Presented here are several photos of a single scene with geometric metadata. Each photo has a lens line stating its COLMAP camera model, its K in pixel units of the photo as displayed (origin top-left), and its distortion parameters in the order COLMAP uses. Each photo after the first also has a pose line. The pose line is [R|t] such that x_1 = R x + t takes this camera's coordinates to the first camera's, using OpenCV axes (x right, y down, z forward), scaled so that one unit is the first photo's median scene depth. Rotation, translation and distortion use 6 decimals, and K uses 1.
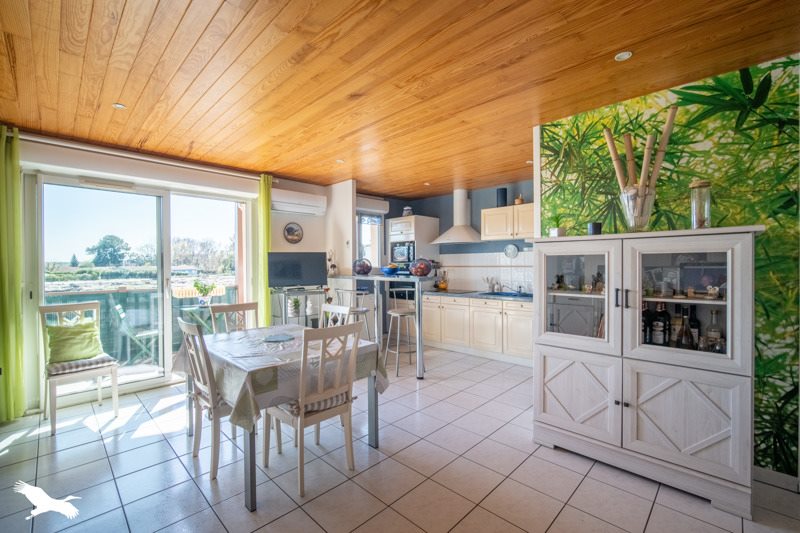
lens RADIAL K [[345.7, 0, 397.3], [0, 345.7, 267.8], [0, 0, 1]] dist [-0.002263, 0.000069]
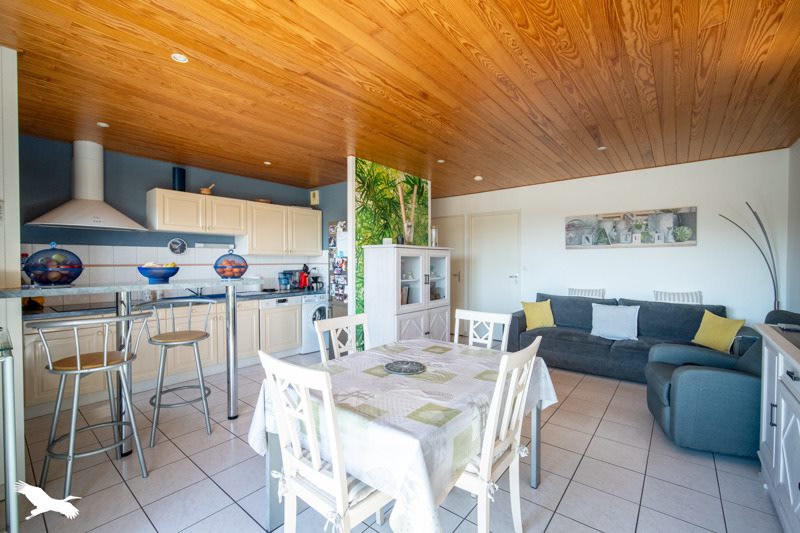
lens RADIAL K [[345.7, 0, 397.3], [0, 345.7, 267.8], [0, 0, 1]] dist [-0.002263, 0.000069]
pose [[-0.089087, -0.014866, 0.995913, -0.954621], [0.011302, 0.999809, 0.015936, -0.008035], [-0.995960, 0.012675, -0.088902, 0.995234]]
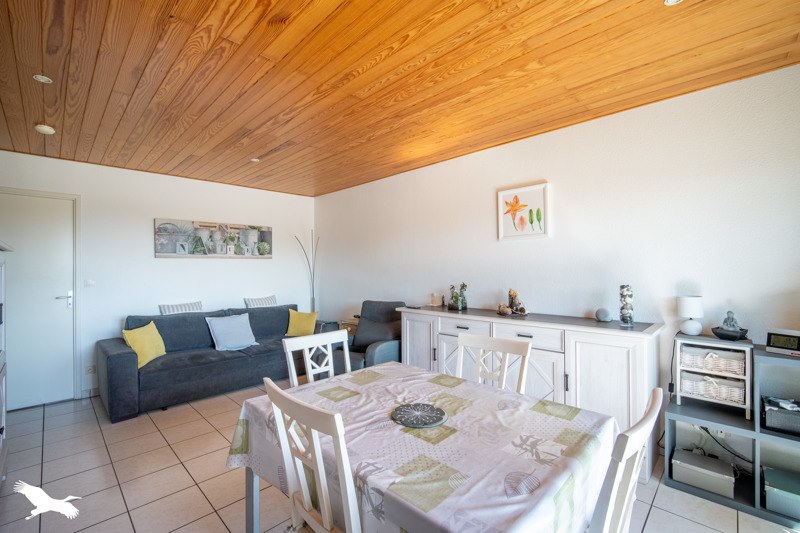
lens RADIAL K [[345.7, 0, 397.3], [0, 345.7, 267.8], [0, 0, 1]] dist [-0.002263, 0.000069]
pose [[-0.999904, 0.013602, 0.002744, -0.298872], [0.013623, 0.999877, 0.007788, -0.020382], [-0.002638, 0.007825, -0.999966, 1.401870]]
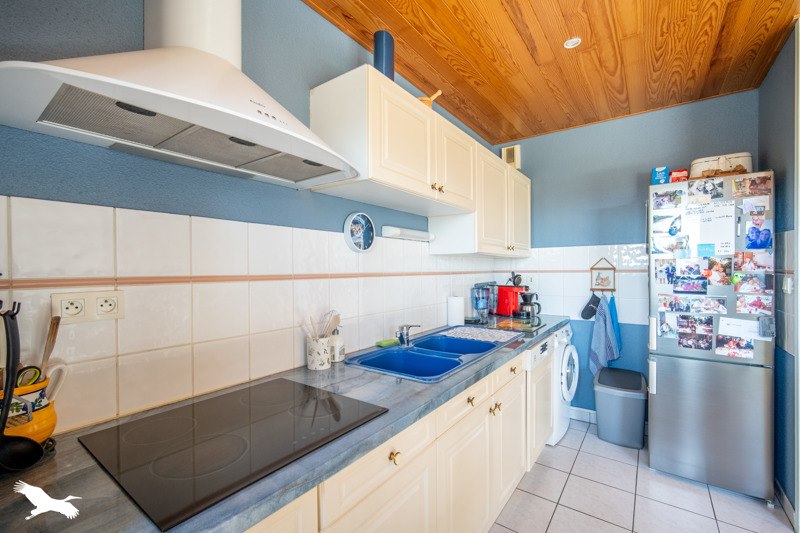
lens RADIAL K [[345.7, 0, 397.3], [0, 345.7, 267.8], [0, 0, 1]] dist [-0.002263, 0.000069]
pose [[-0.141155, 0.010731, 0.989929, -0.040765], [0.018805, 0.999790, -0.008157, -0.014560], [-0.989809, 0.017464, -0.141327, 1.813550]]
